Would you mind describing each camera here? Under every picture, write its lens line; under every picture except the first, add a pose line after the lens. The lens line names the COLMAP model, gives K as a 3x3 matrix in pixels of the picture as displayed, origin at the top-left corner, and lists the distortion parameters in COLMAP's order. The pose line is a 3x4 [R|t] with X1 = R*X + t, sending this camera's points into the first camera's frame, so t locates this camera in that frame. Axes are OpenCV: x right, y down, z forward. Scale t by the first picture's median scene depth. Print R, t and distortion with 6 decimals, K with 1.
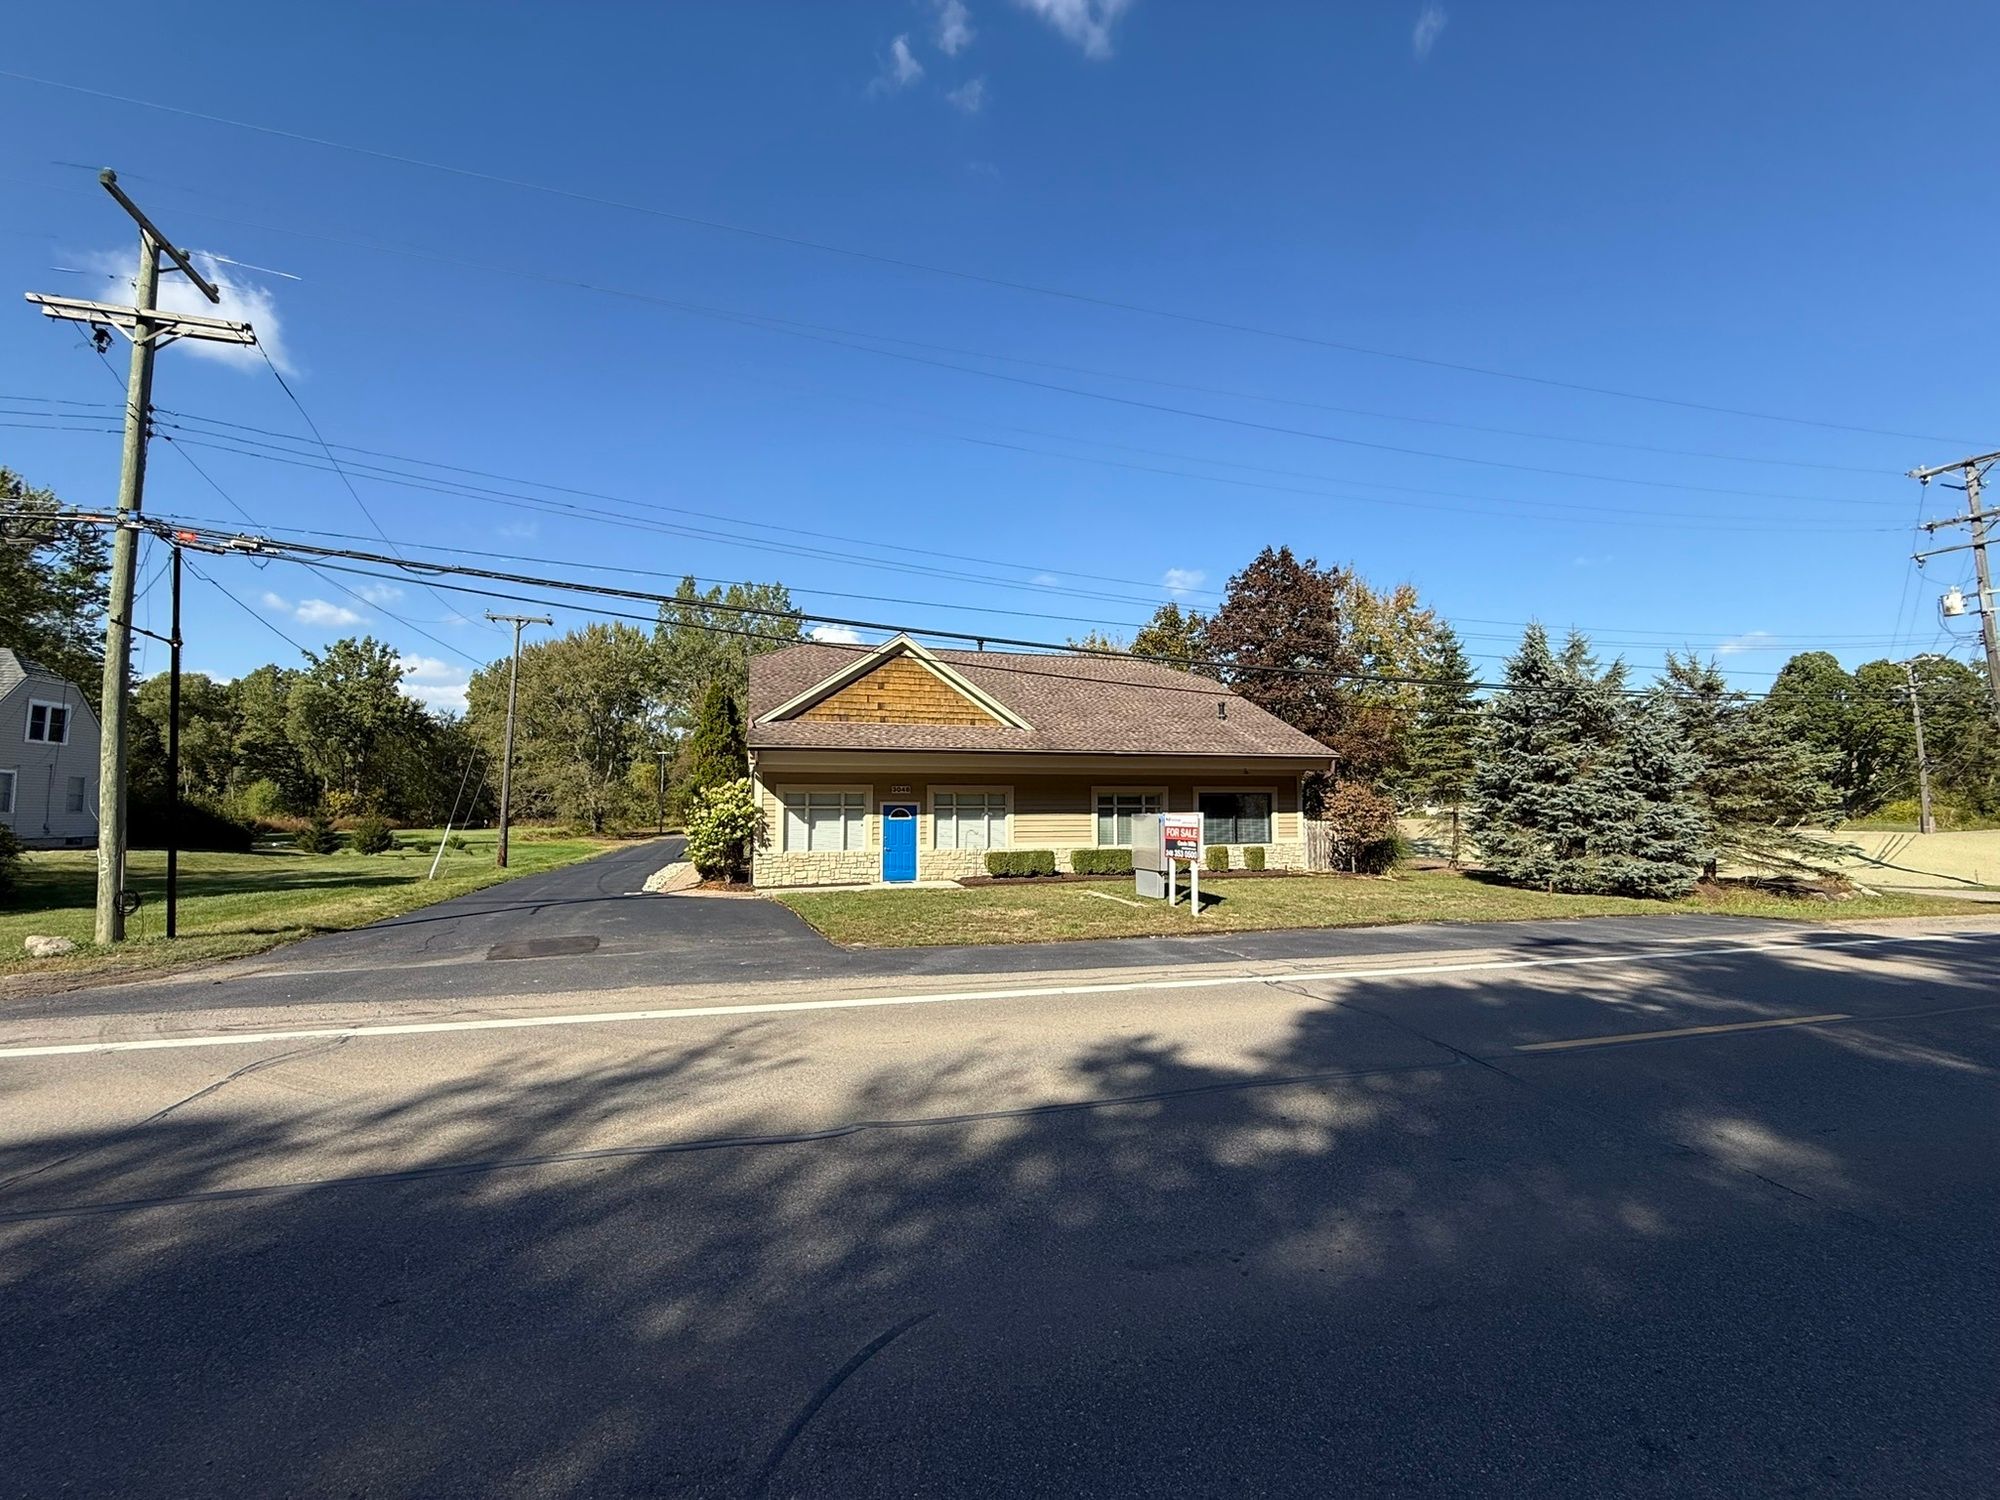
lens RADIAL K [[796.2, 0, 1000.9], [0, 796.2, 748.8], [0, 0, 1]] dist [-0.001326, 0.000201]
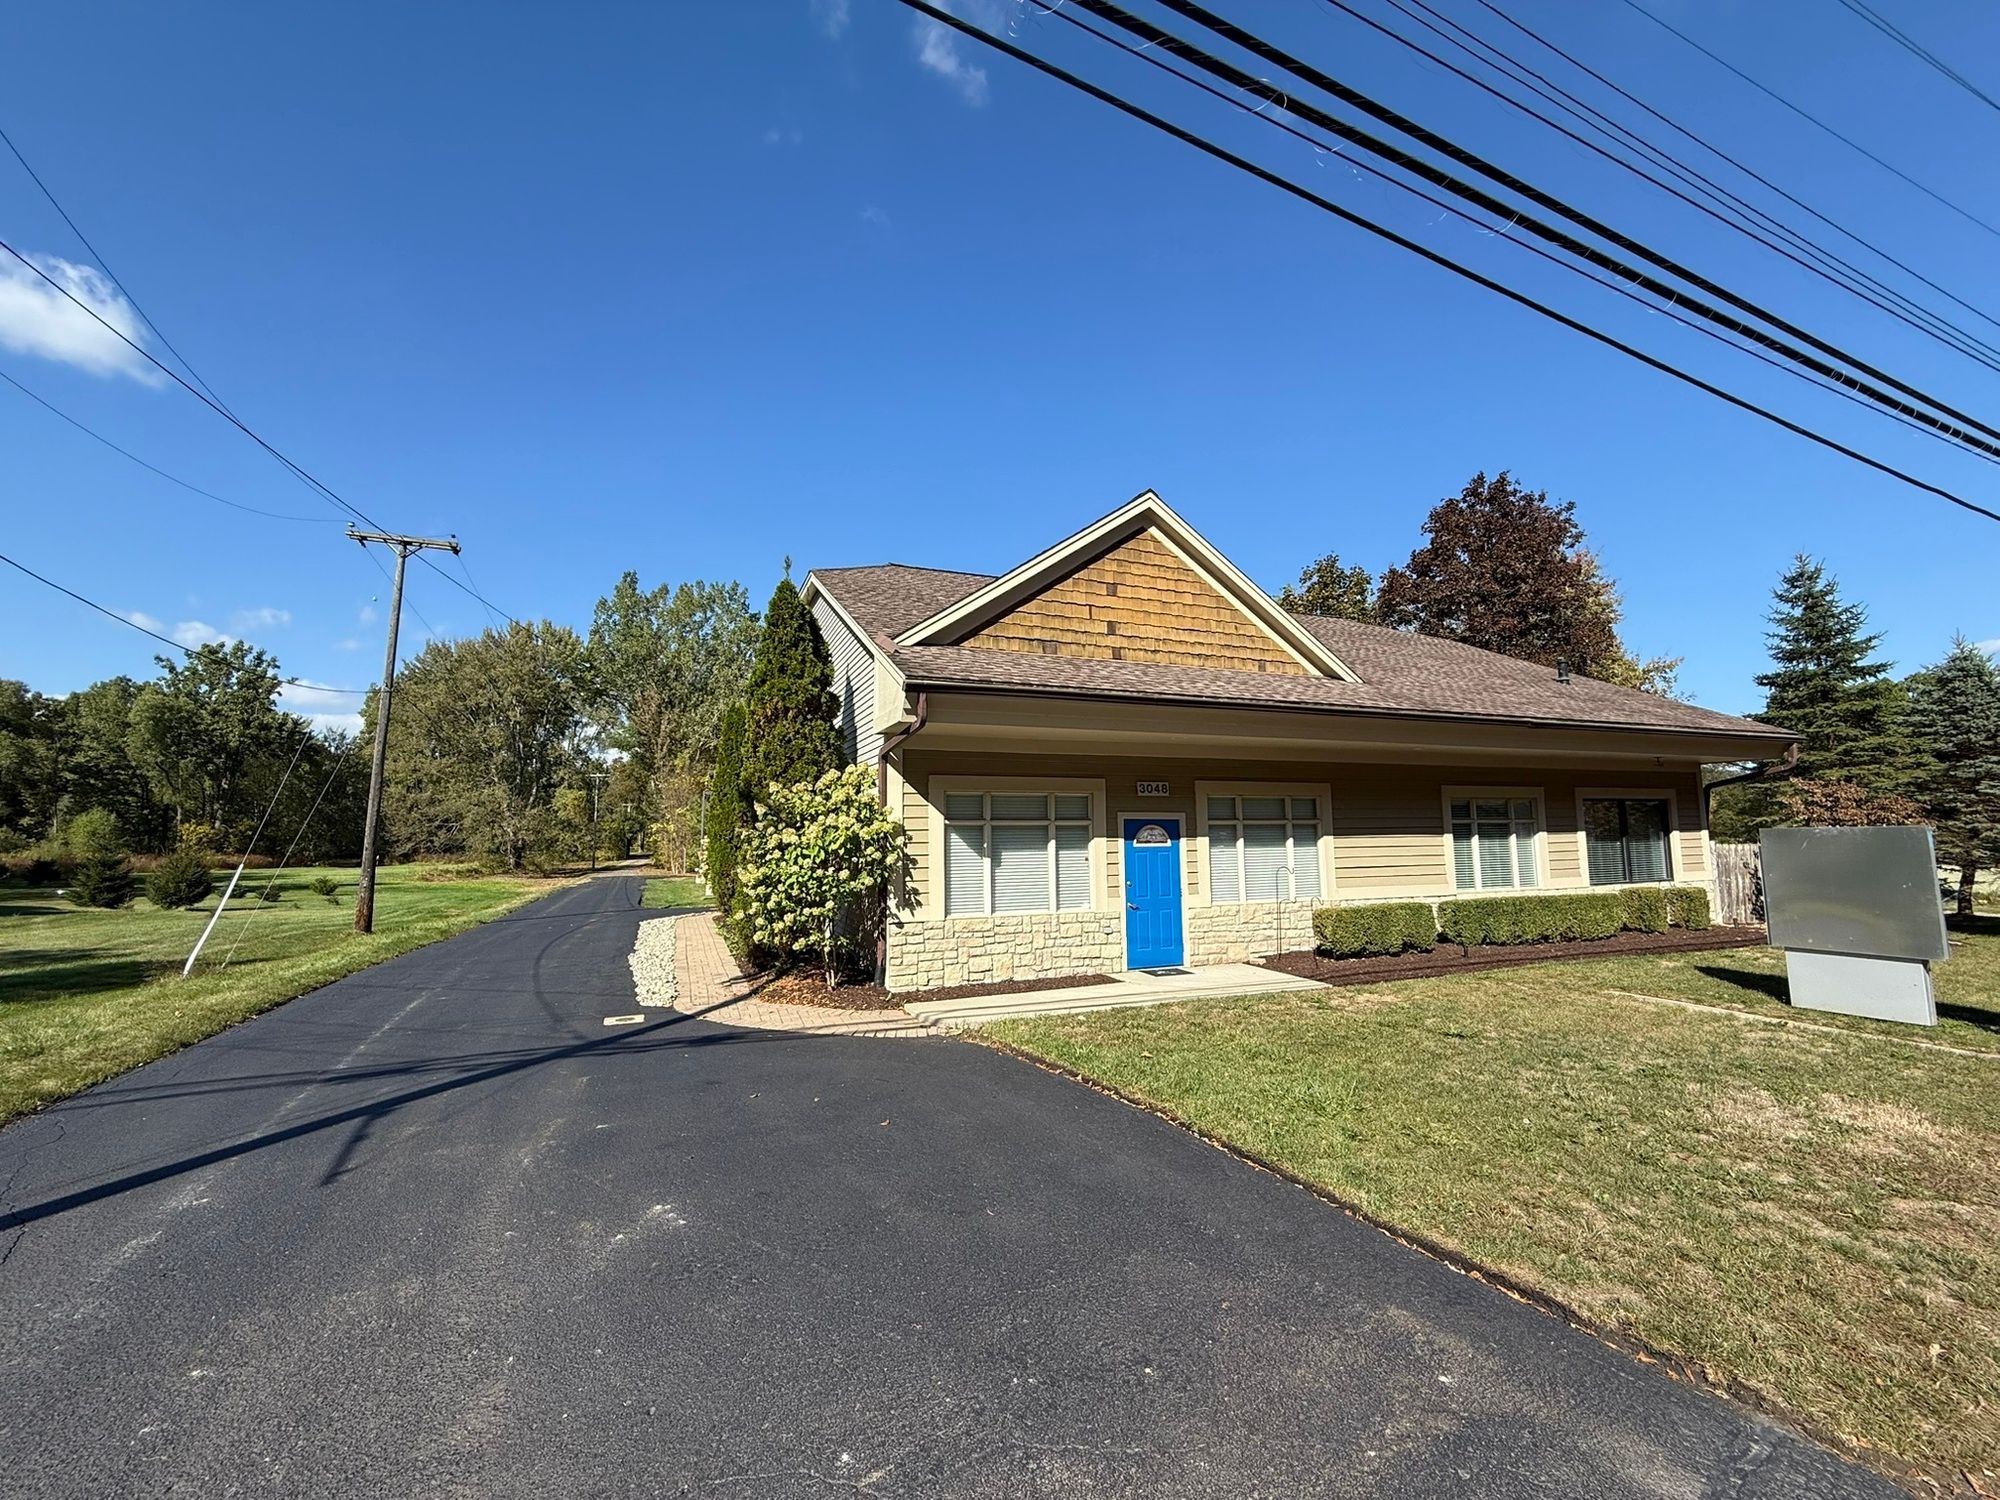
lens RADIAL K [[796.2, 0, 999.0], [0, 796.2, 749.2], [0, 0, 1]] dist [-0.001326, 0.000201]
pose [[0.996988, 0.000391, 0.077550, -0.139883], [0.002481, 0.999314, -0.036938, 0.023409], [-0.077511, 0.037019, 0.996304, 0.259912]]
